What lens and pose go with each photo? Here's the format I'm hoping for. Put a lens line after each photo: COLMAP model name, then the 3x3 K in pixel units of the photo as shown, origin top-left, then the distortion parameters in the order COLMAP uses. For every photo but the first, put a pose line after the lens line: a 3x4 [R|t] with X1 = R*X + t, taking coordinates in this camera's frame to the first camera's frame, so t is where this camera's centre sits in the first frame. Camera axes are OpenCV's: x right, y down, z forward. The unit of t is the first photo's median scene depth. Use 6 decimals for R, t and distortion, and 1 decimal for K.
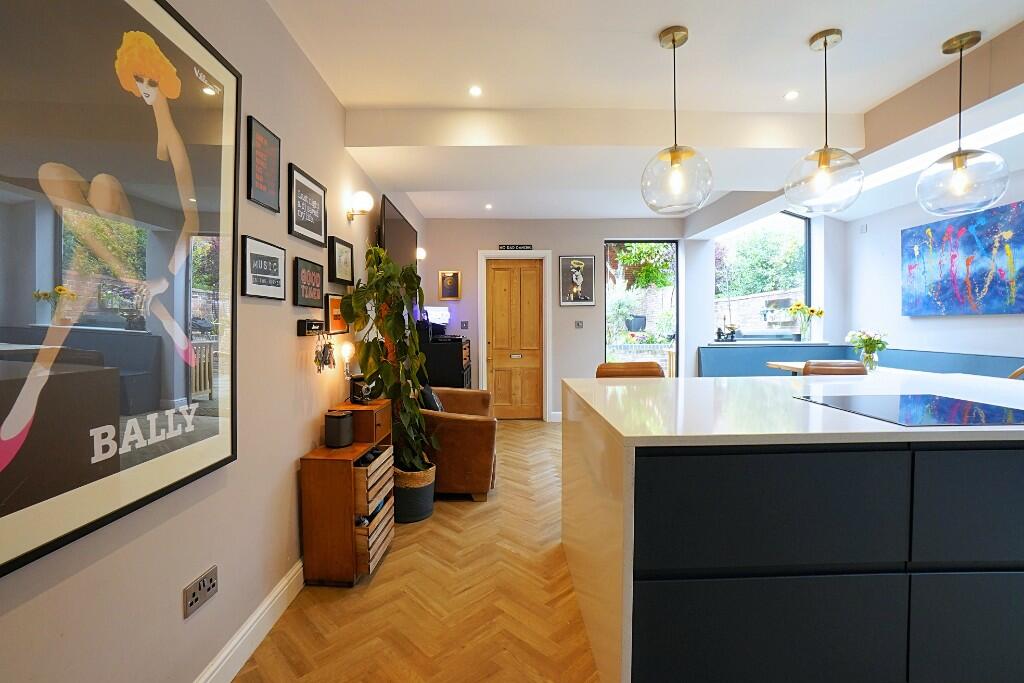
lens RADIAL K [[454.2, 0, 503.8], [0, 454.2, 333.2], [0, 0, 1]] dist [-0.058843, 0.018073]
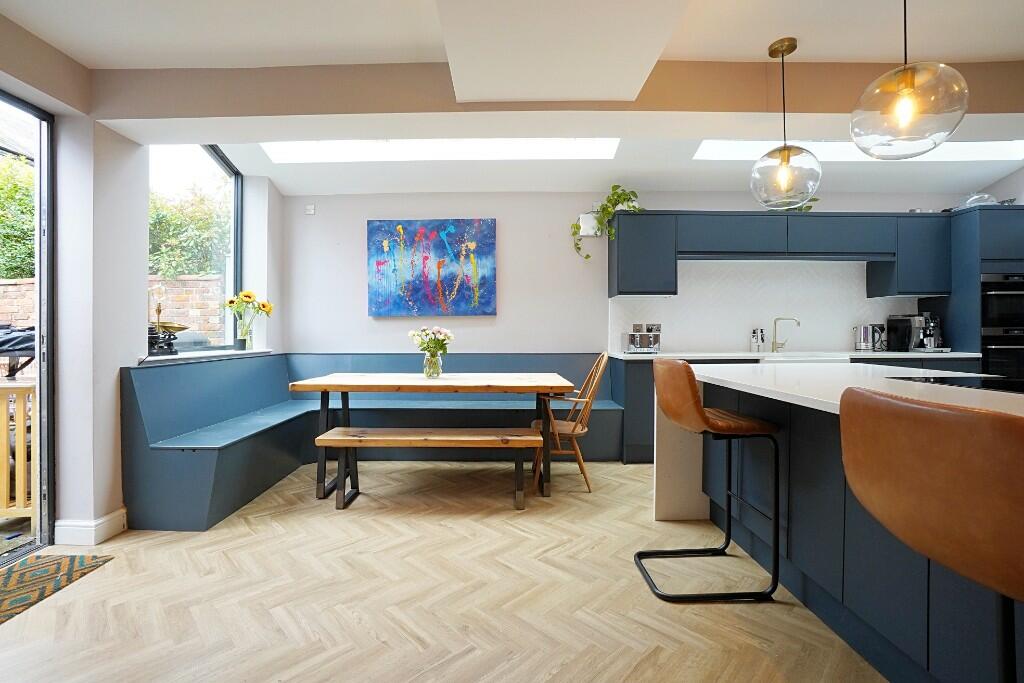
lens RADIAL K [[454.2, 0, 503.8], [0, 454.2, 333.2], [0, 0, 1]] dist [-0.058843, 0.018073]
pose [[0.013505, 0.007191, 0.999883, -0.012735], [0.025305, 0.999651, -0.007531, 0.011100], [-0.999589, 0.025404, 0.013318, 0.823054]]
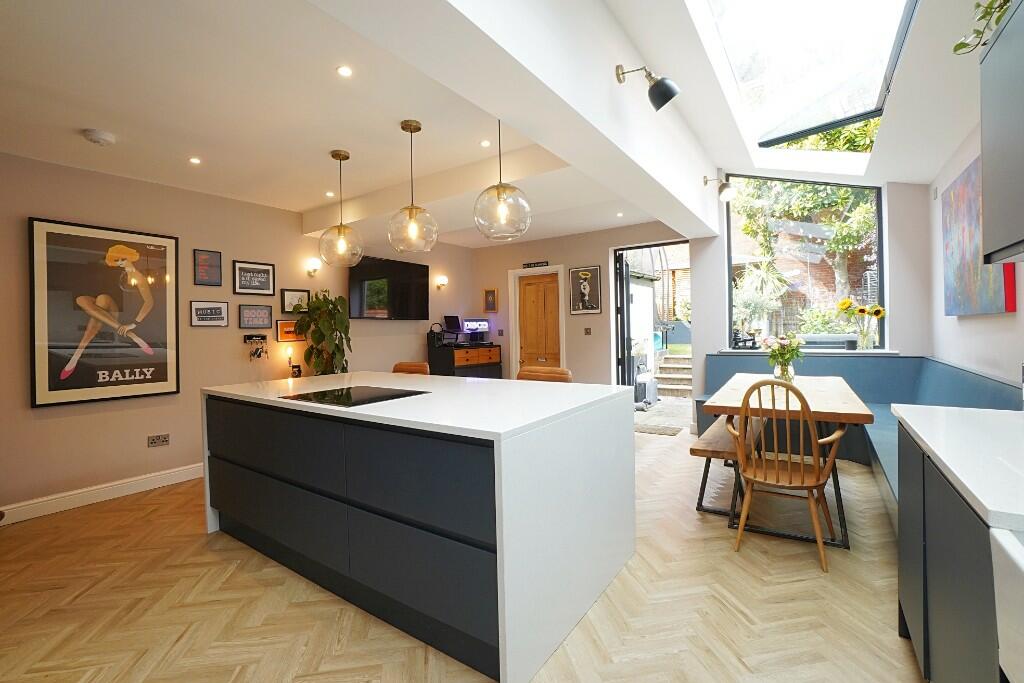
lens RADIAL K [[454.2, 0, 503.8], [0, 454.2, 333.2], [0, 0, 1]] dist [-0.058843, 0.018073]
pose [[0.810996, -0.007337, -0.585005, 0.859525], [0.003287, 0.999963, -0.007984, -0.008976], [0.585042, 0.004552, 0.810990, 0.023140]]
